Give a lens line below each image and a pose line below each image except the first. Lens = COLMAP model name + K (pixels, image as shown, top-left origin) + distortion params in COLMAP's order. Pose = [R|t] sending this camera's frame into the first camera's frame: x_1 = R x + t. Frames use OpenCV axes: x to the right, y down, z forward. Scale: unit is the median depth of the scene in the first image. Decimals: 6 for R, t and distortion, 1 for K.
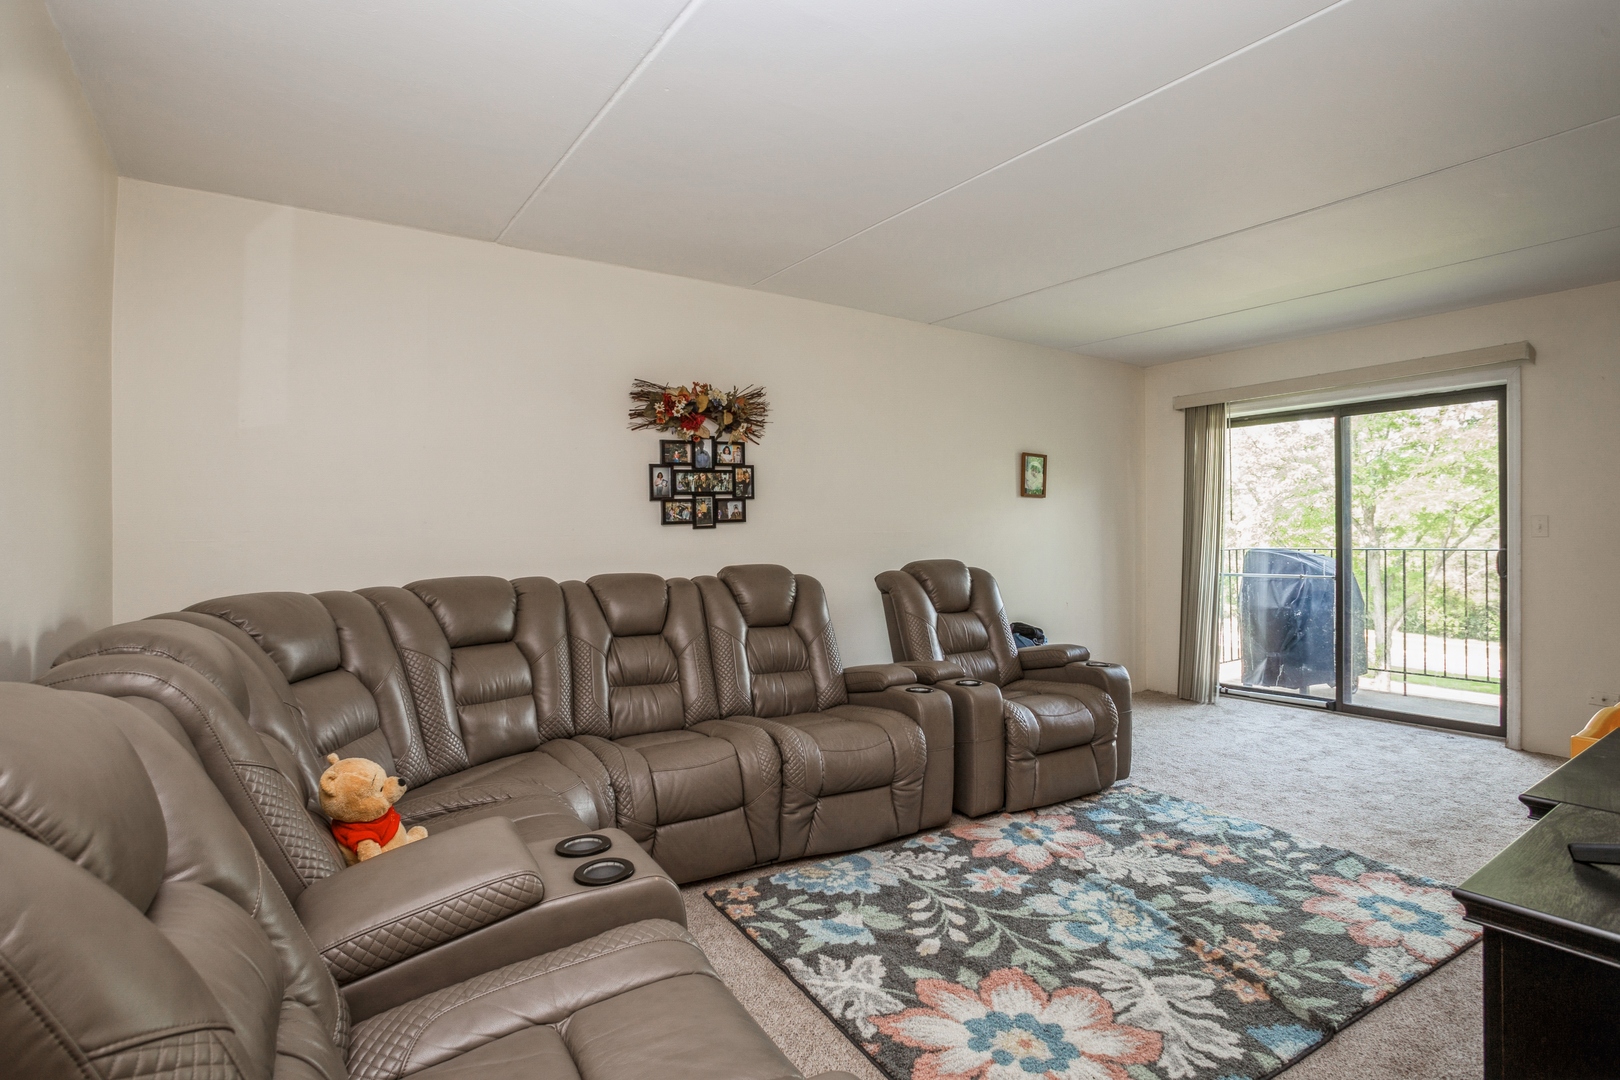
lens RADIAL K [[811.6, 0, 808.3], [0, 811.6, 540.8], [0, 0, 1]] dist [-0.043075, 0.009123]
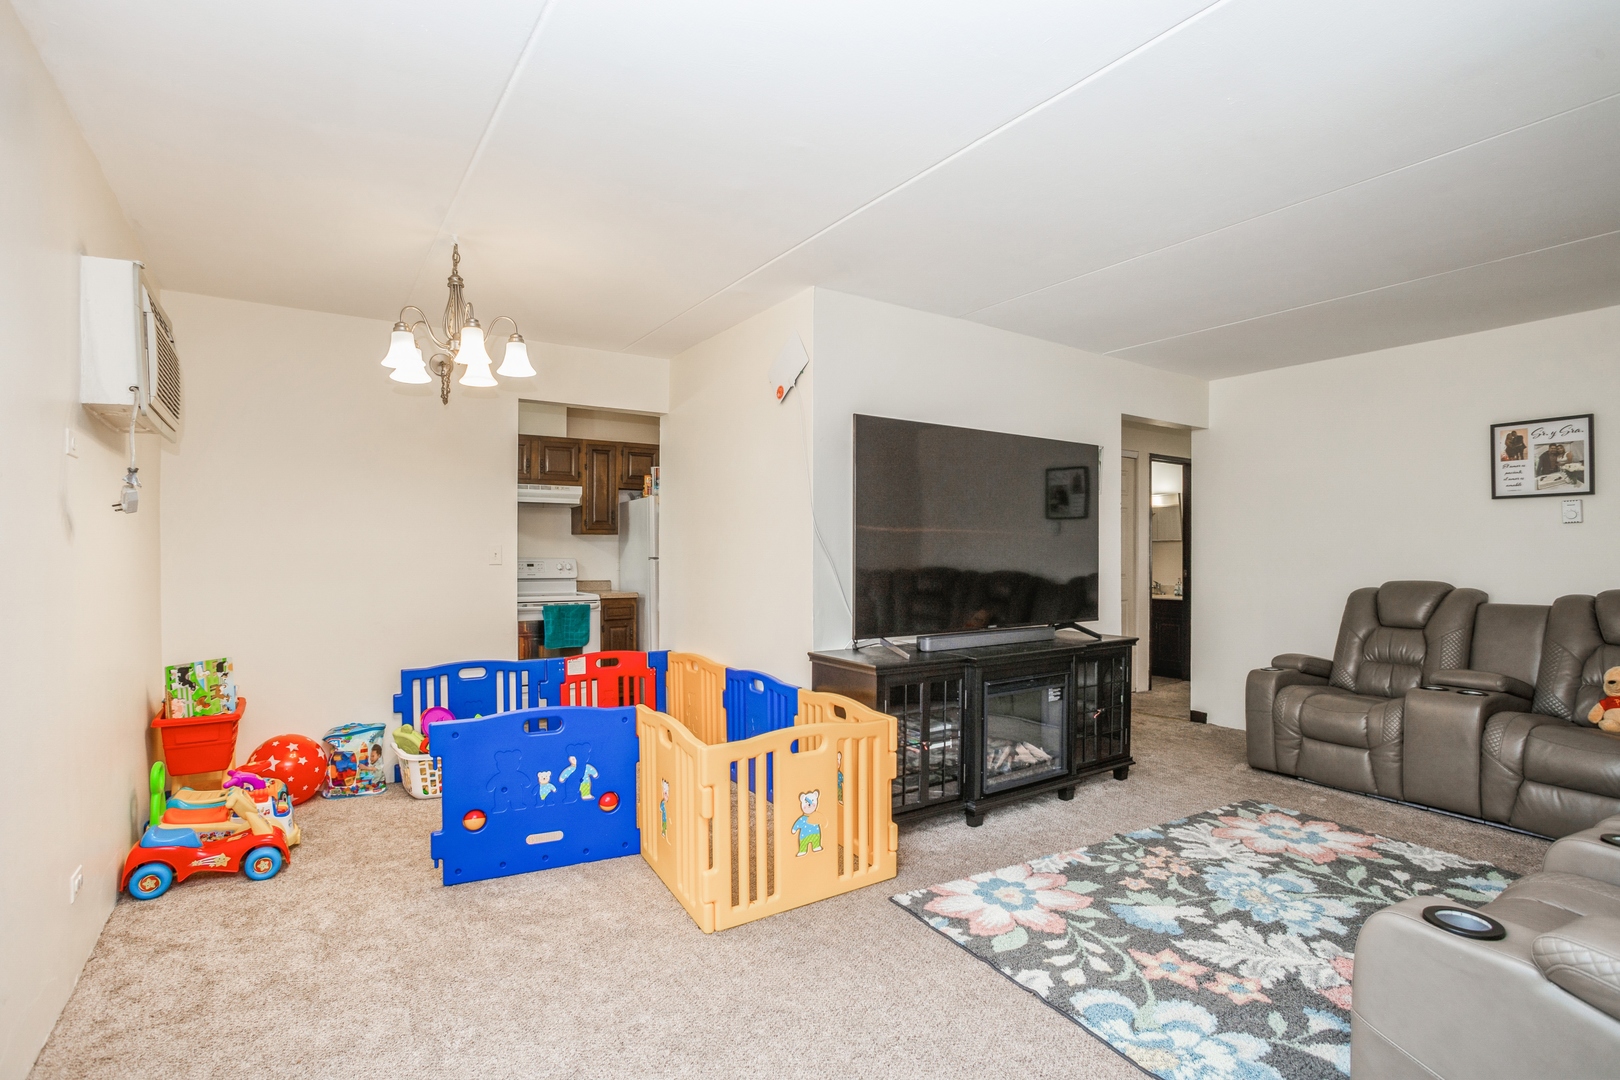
lens RADIAL K [[811.6, 0, 811.7], [0, 811.6, 547.9], [0, 0, 1]] dist [-0.043075, 0.009123]
pose [[-0.999914, 0.012404, 0.004243, 1.022399], [0.012377, 0.999903, -0.006401, -0.014357], [-0.004322, -0.006348, -0.999971, 2.155772]]
